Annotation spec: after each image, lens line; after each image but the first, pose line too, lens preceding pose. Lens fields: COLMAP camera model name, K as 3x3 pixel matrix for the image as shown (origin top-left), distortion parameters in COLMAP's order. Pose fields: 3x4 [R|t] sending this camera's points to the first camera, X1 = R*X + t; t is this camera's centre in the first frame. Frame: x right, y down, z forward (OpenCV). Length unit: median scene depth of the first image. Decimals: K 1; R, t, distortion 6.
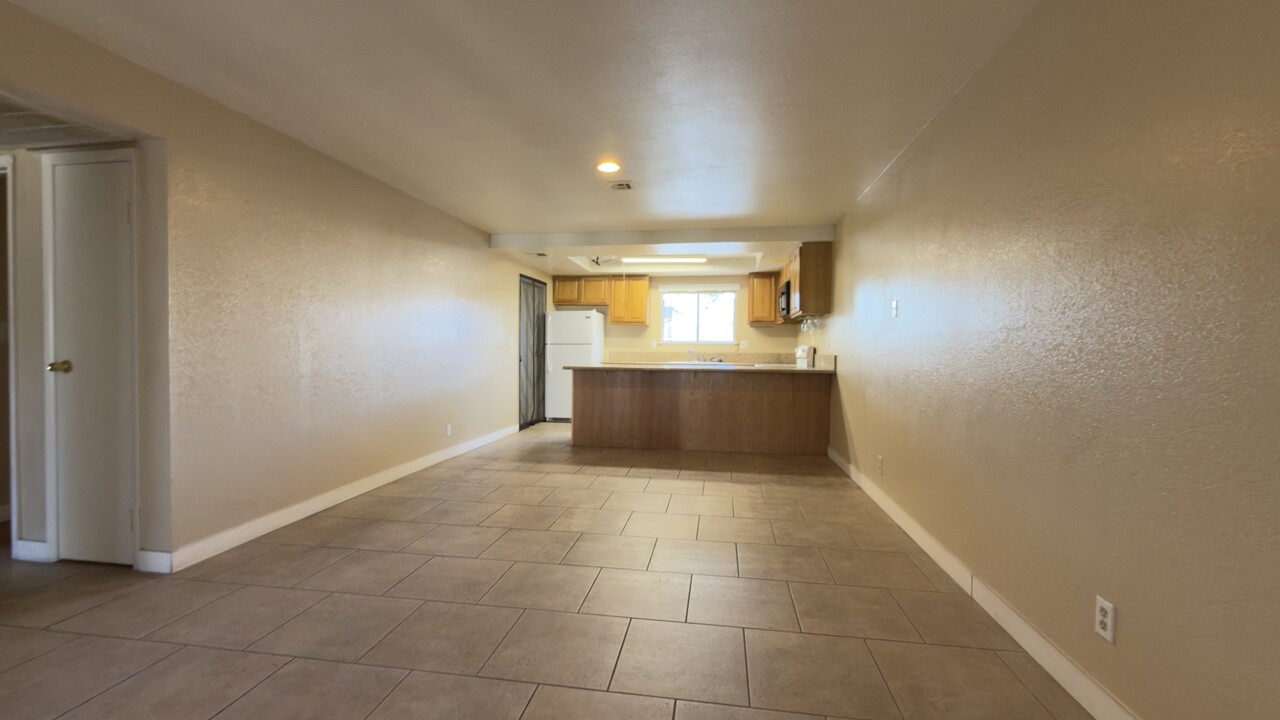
lens RADIAL K [[511.6, 0, 638.2], [0, 511.6, 359.6], [0, 0, 1]] dist [-0.007463, 0.001509]
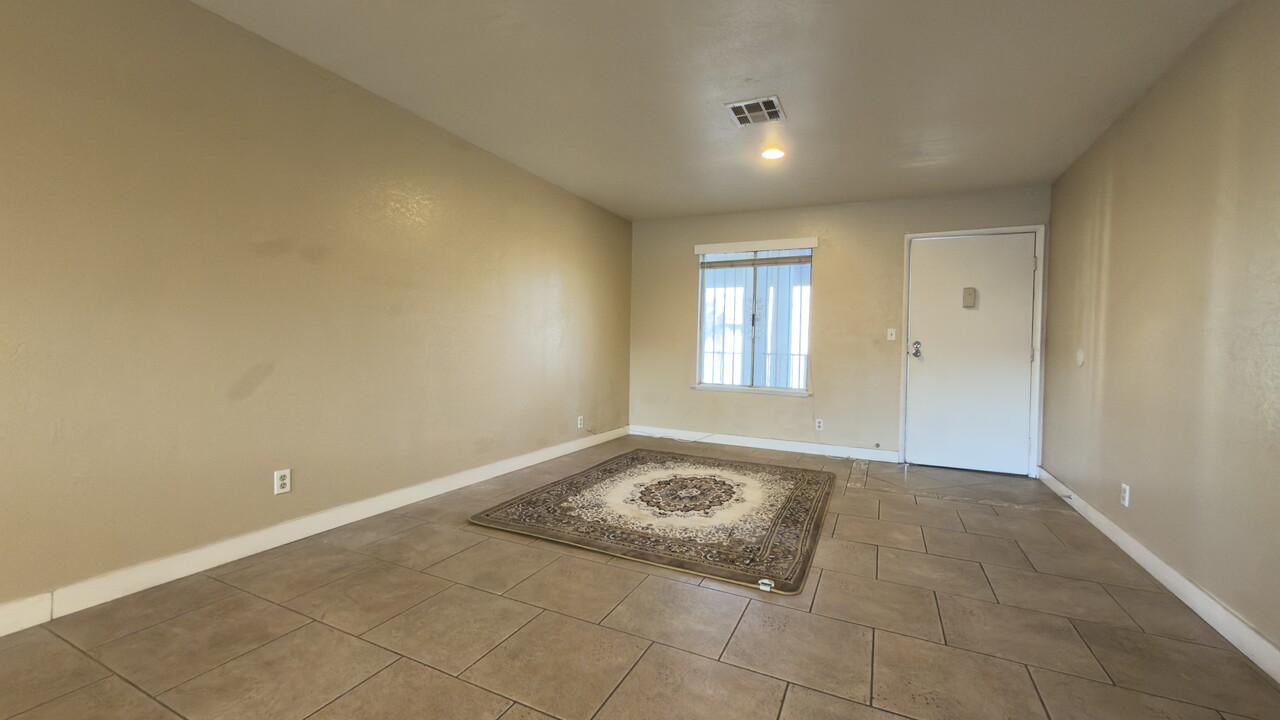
lens RADIAL K [[511.6, 0, 640.4], [0, 511.6, 364.9], [0, 0, 1]] dist [-0.007463, 0.001509]
pose [[-0.958642, -0.038731, 0.281968, -0.144238], [-0.022563, 0.997921, 0.060365, 0.002097], [-0.283720, 0.051507, -0.957523, 0.504077]]
